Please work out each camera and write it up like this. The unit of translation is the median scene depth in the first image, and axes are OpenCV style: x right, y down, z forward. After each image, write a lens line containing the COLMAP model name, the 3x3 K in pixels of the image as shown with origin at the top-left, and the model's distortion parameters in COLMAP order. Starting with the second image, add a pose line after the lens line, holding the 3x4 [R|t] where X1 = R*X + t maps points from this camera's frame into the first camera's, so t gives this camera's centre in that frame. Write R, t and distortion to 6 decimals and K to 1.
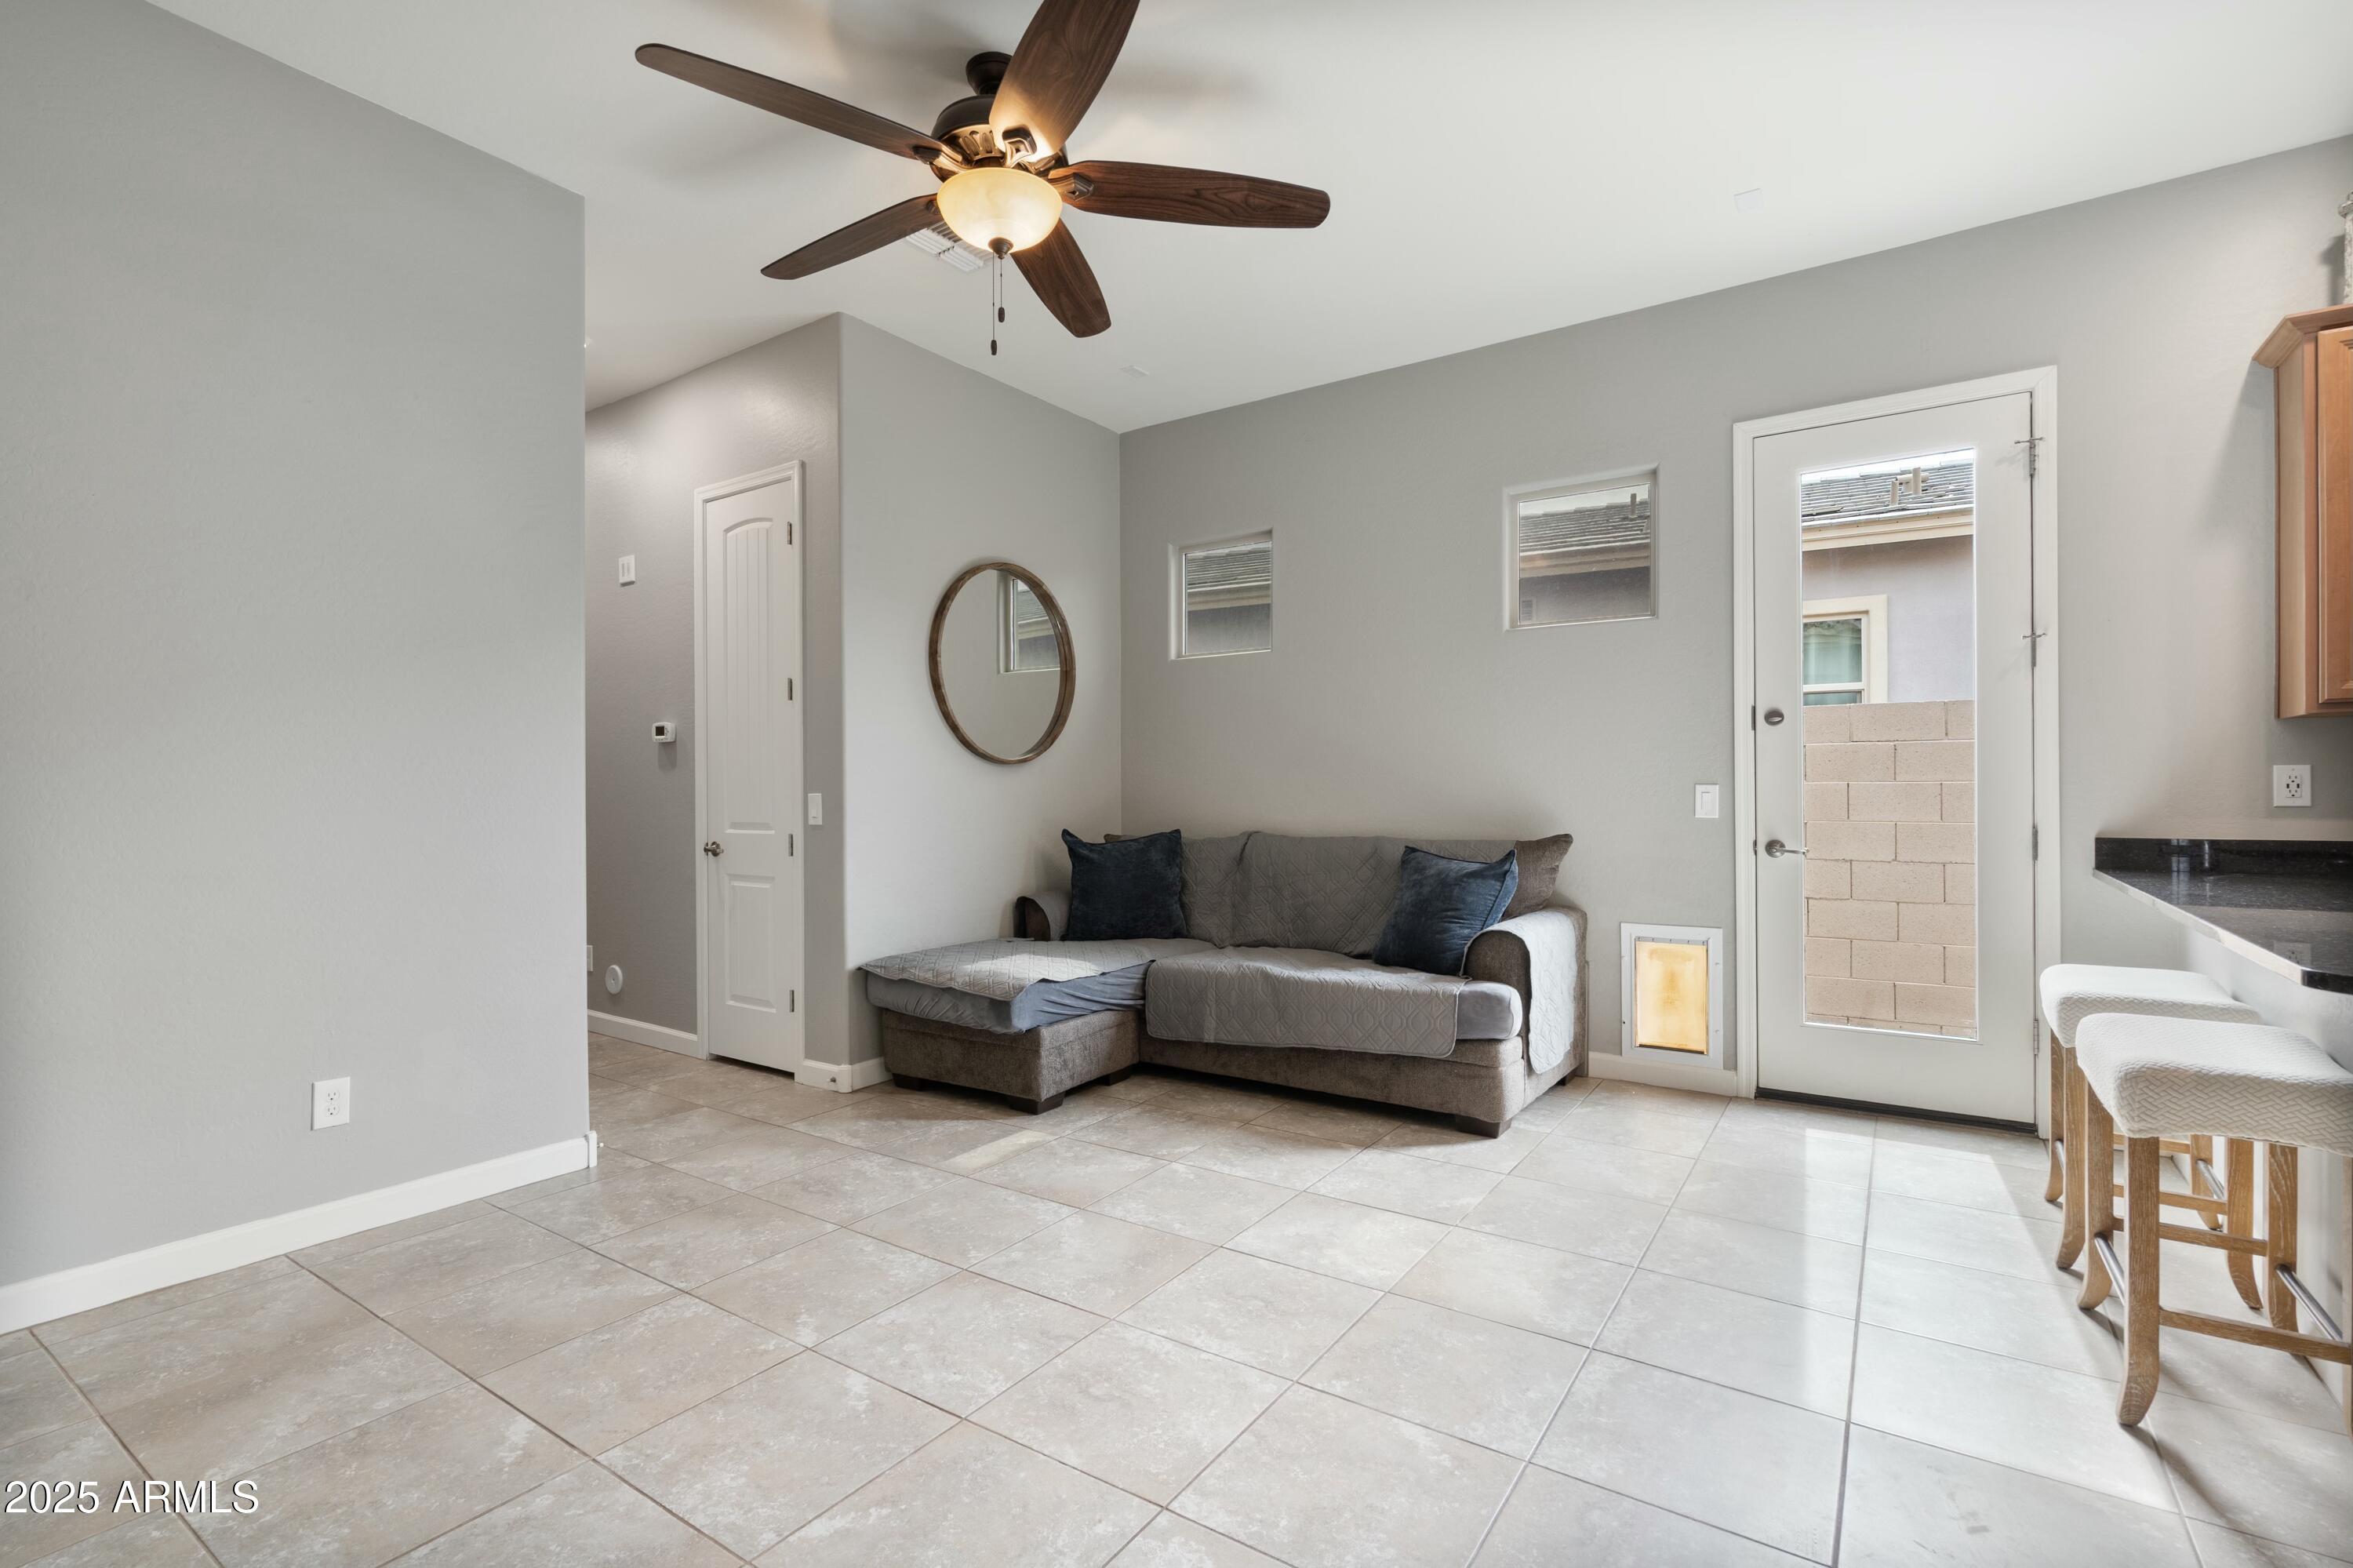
lens RADIAL K [[1090.2, 0, 1135.5], [0, 1090.2, 787.1], [0, 0, 1]] dist [-0.006663, 0.003741]
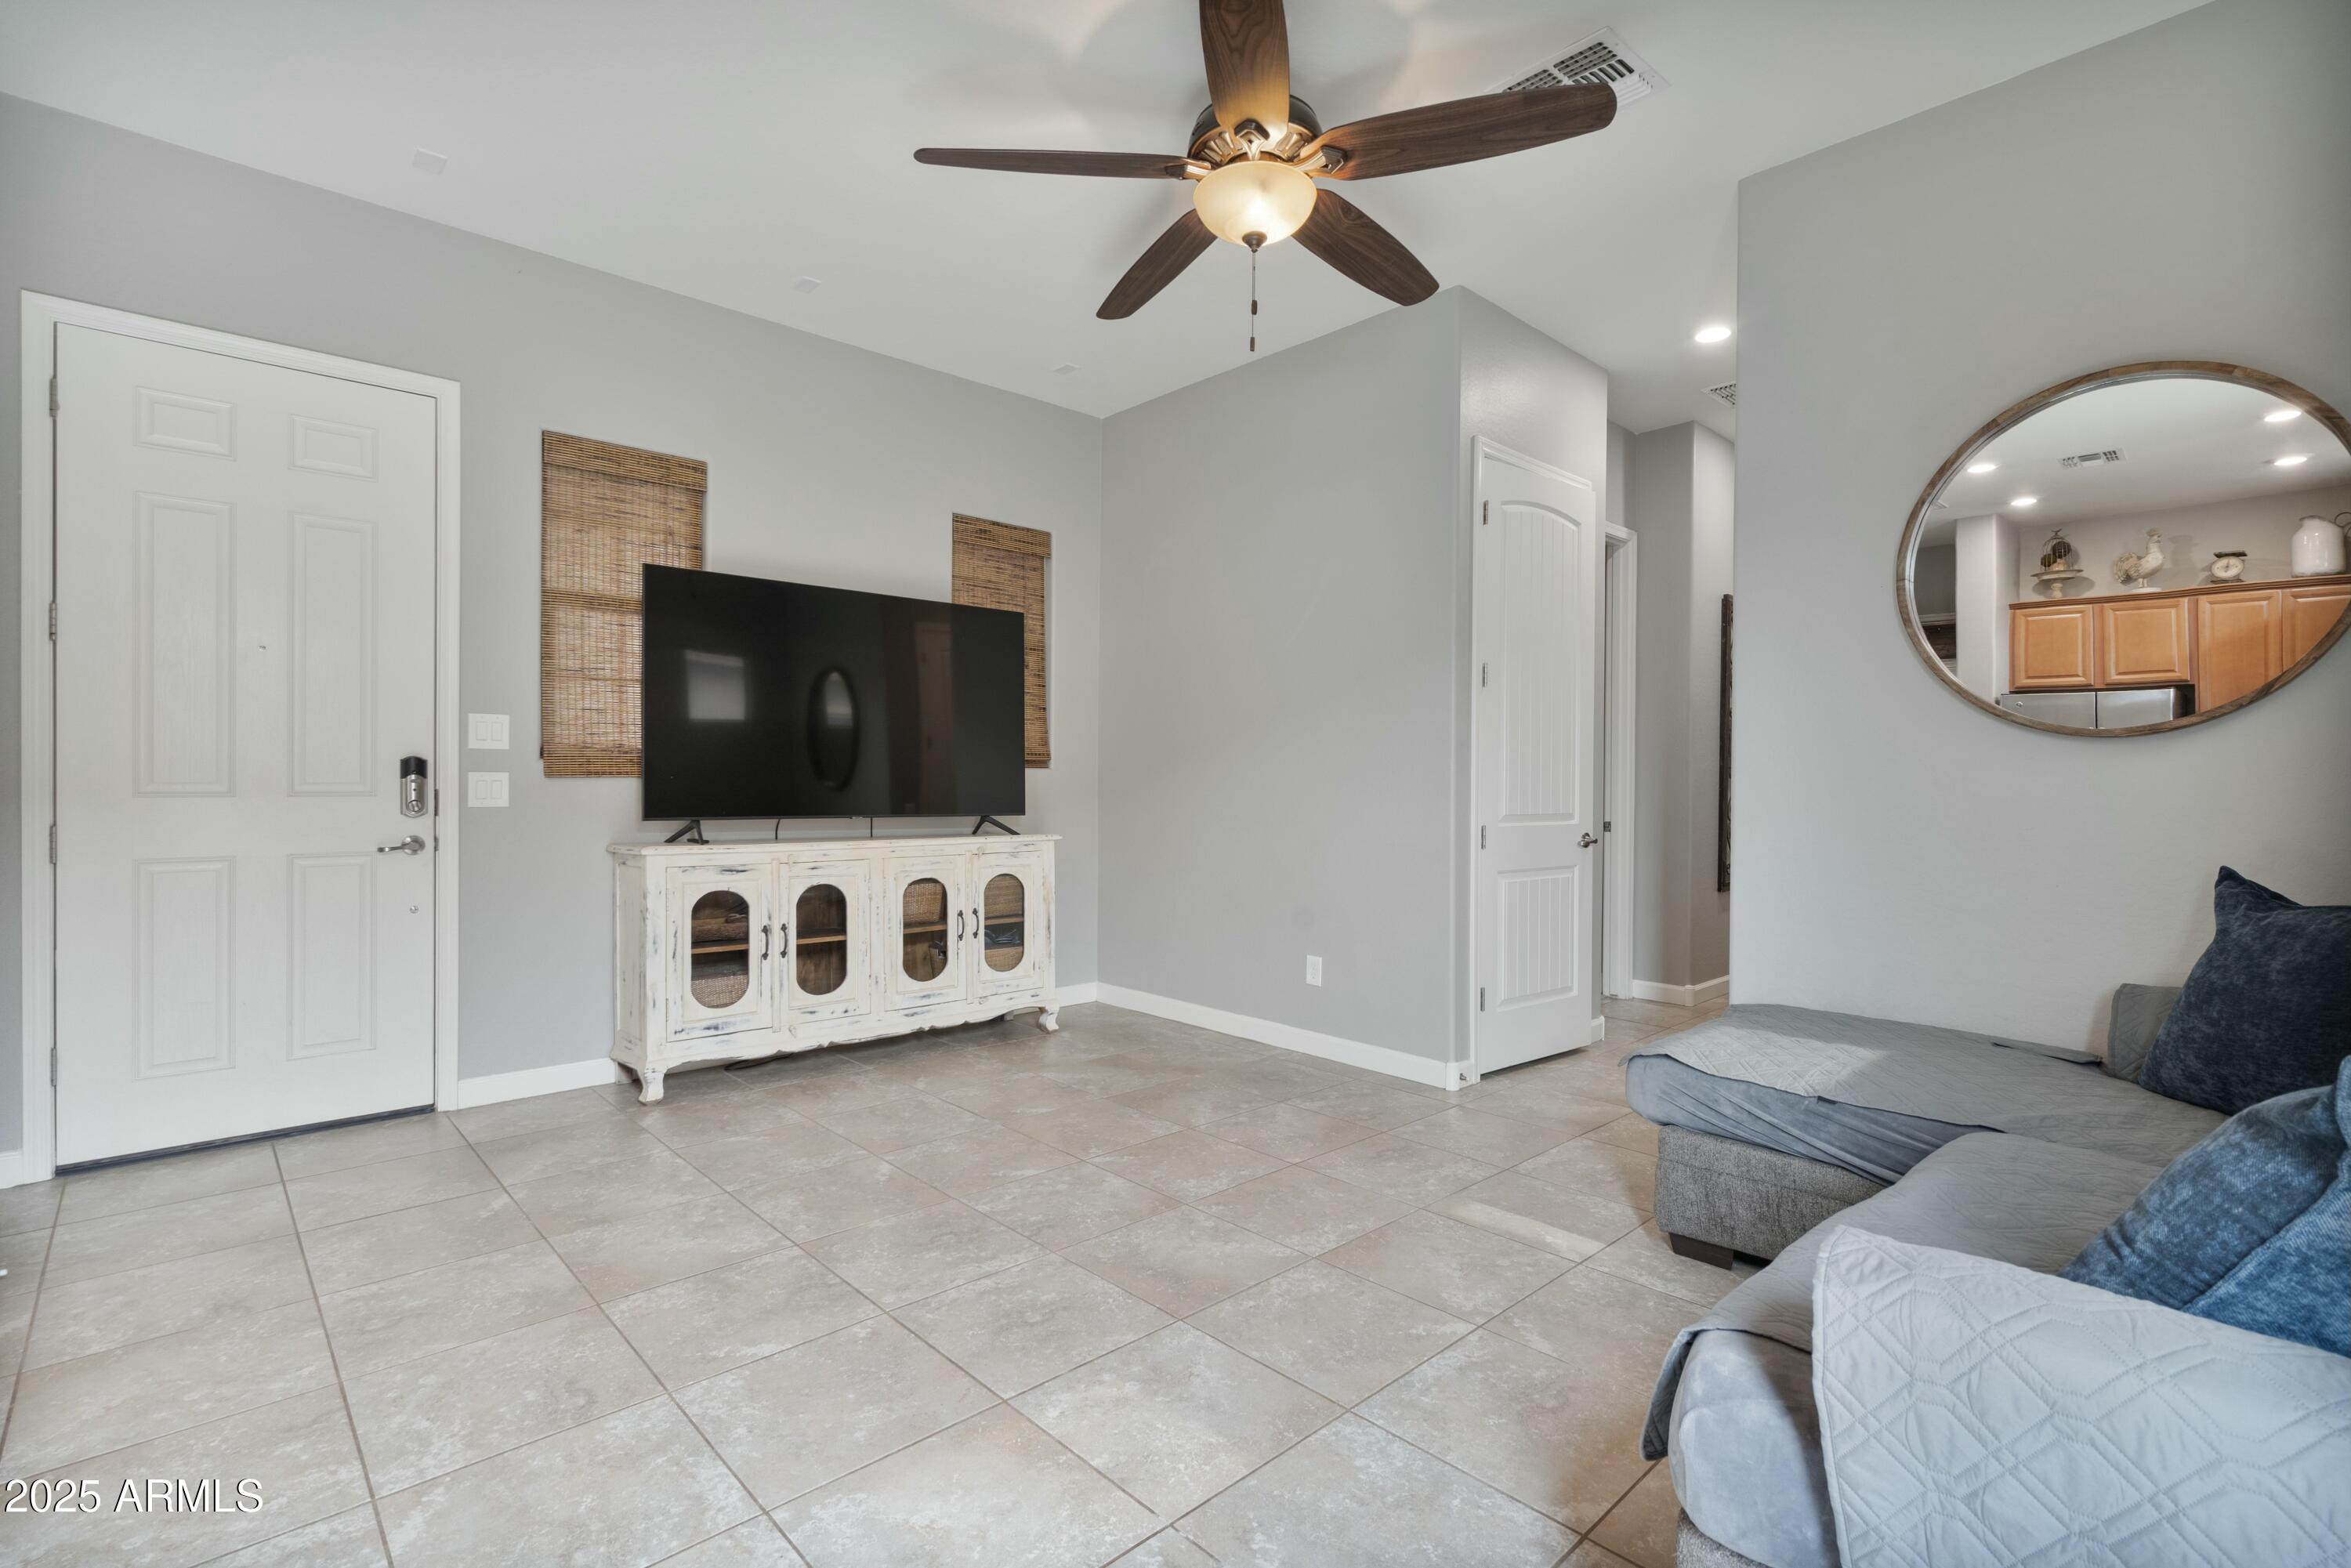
lens RADIAL K [[1089.2, 0, 1209.6], [0, 1089.2, 782.0], [0, 0, 1]] dist [-0.006663, 0.003741]
pose [[-0.182284, 0.007863, -0.983214, 0.655857], [-0.005169, 0.999947, 0.008955, -0.002603], [0.983232, 0.006715, -0.182234, 0.853412]]
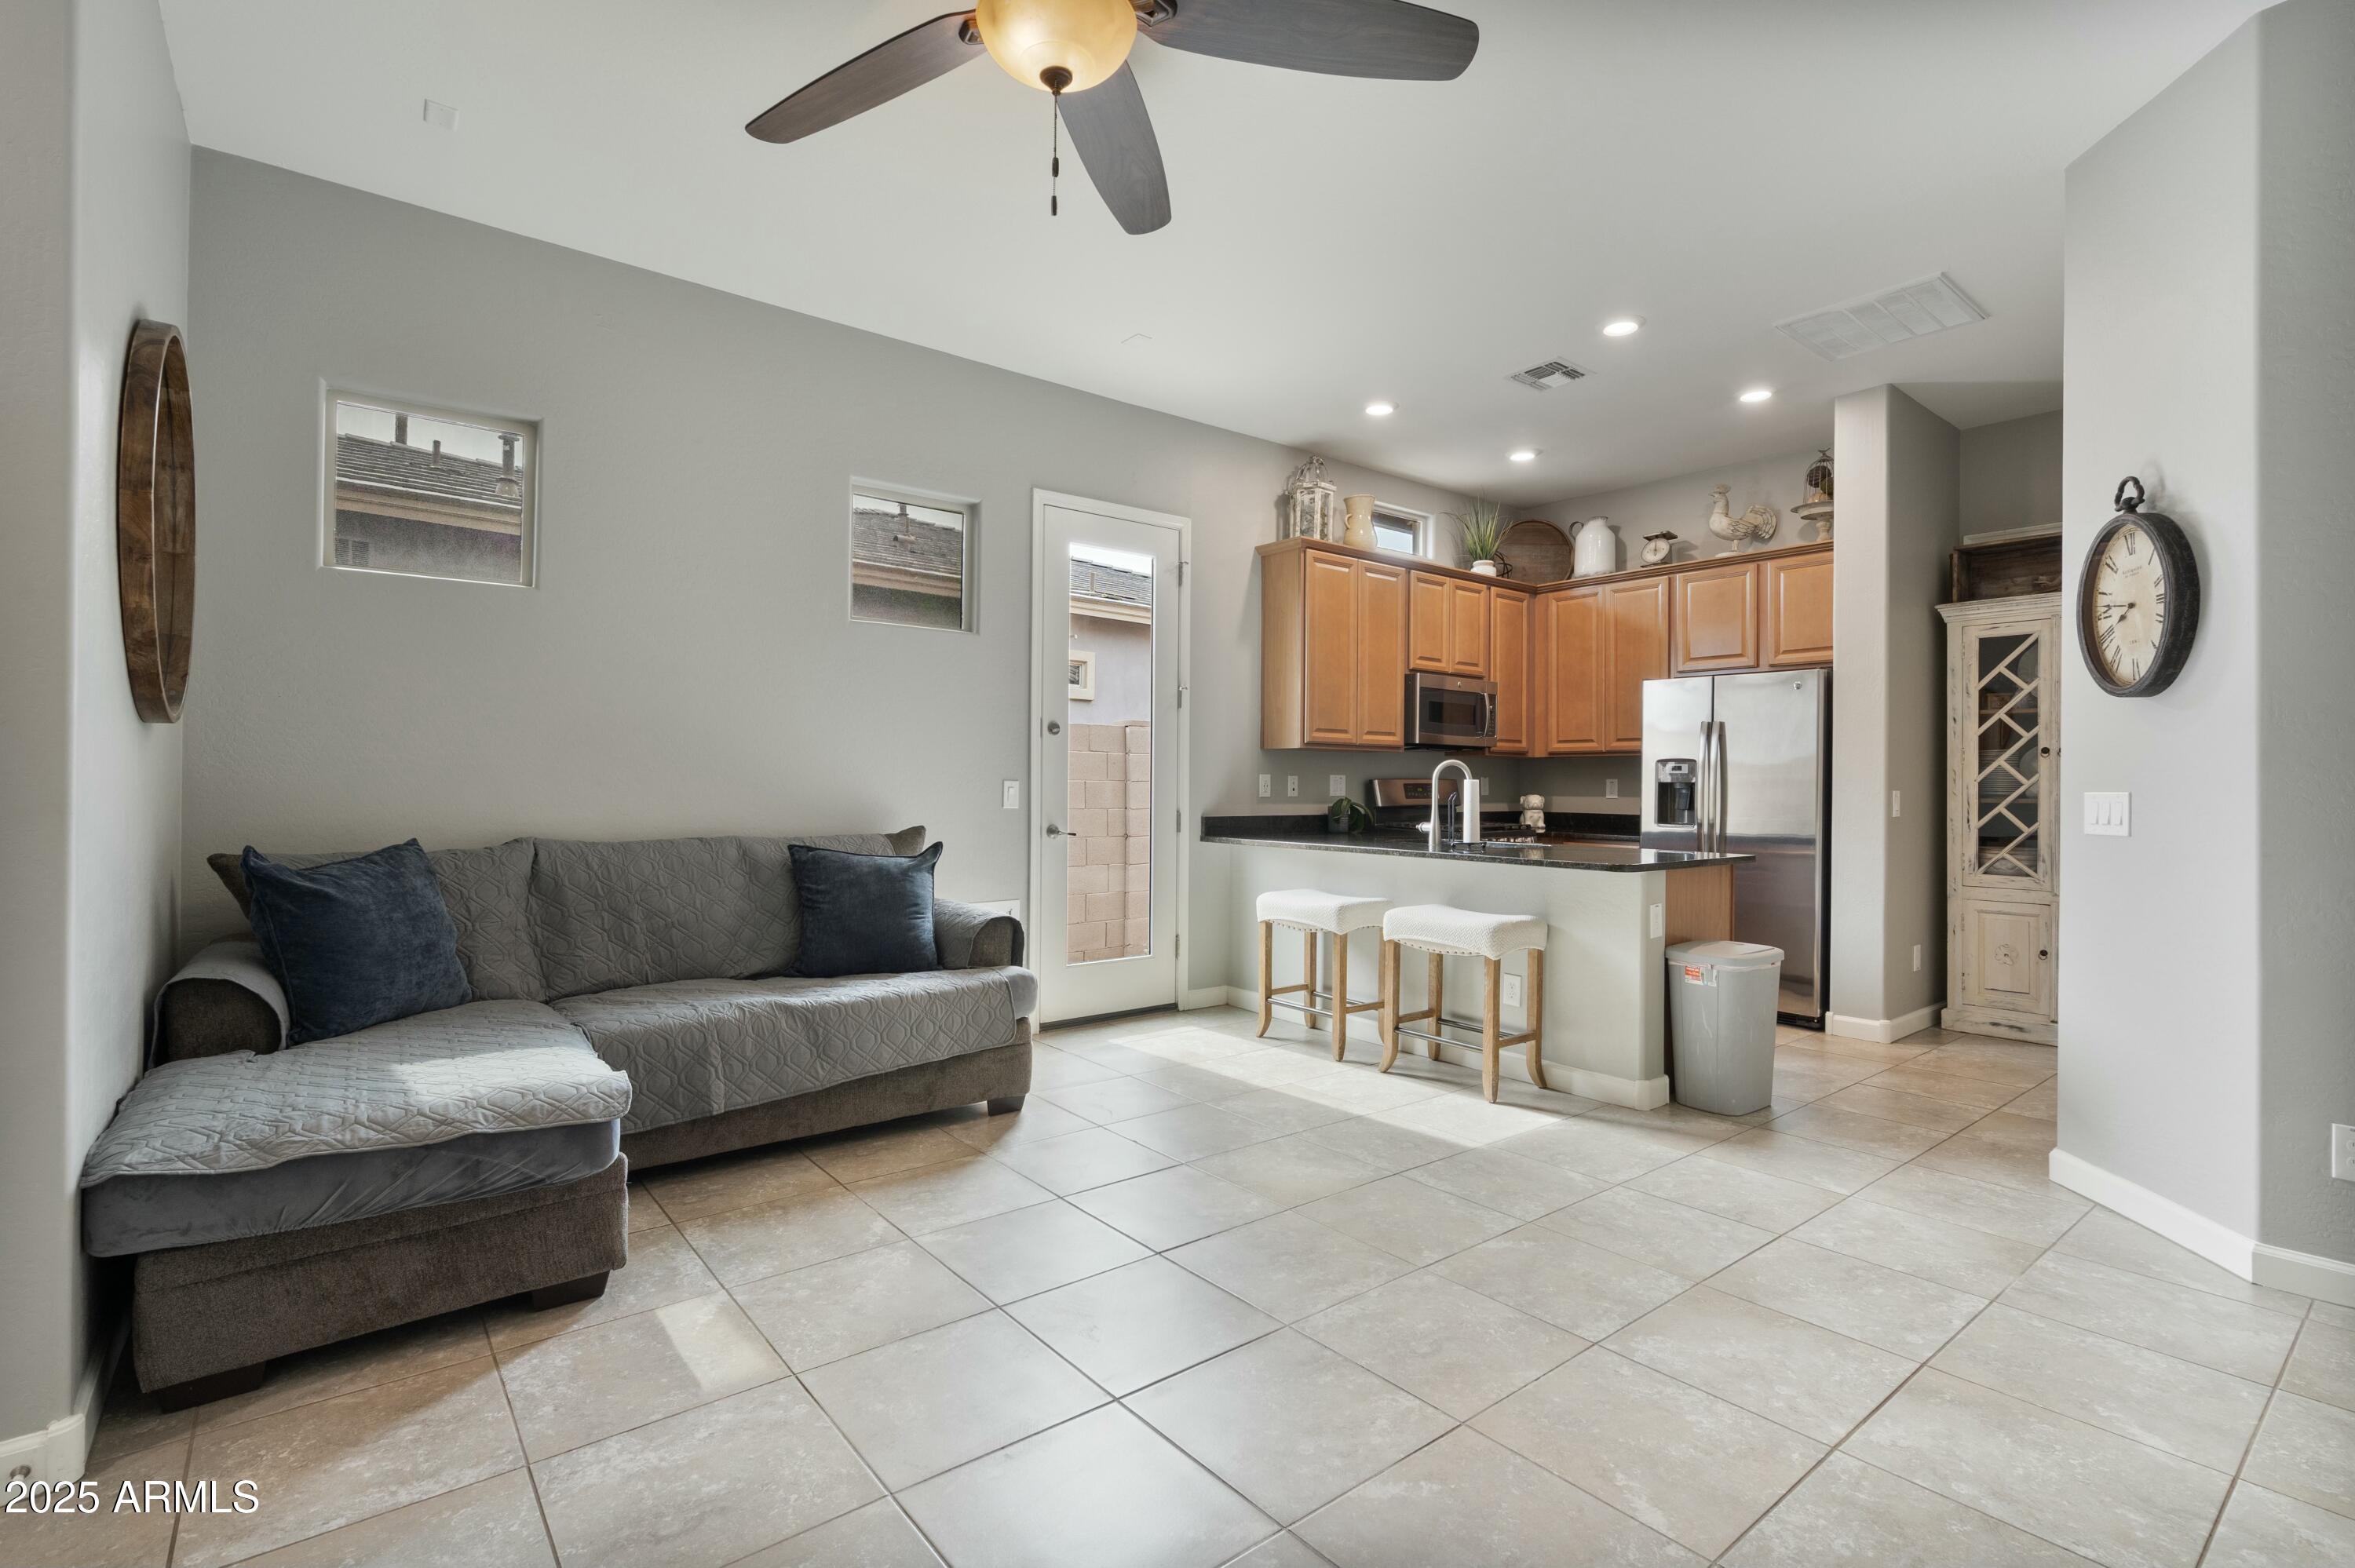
lens RADIAL K [[1090.9, 0, 1201.4], [0, 1090.9, 782.6], [0, 0, 1]] dist [-0.006663, 0.003741]
pose [[0.266138, 0.009477, 0.963888, -0.621213], [-0.010659, 0.999919, -0.006888, 0.005938], [-0.963876, -0.008441, 0.266218, 0.514275]]
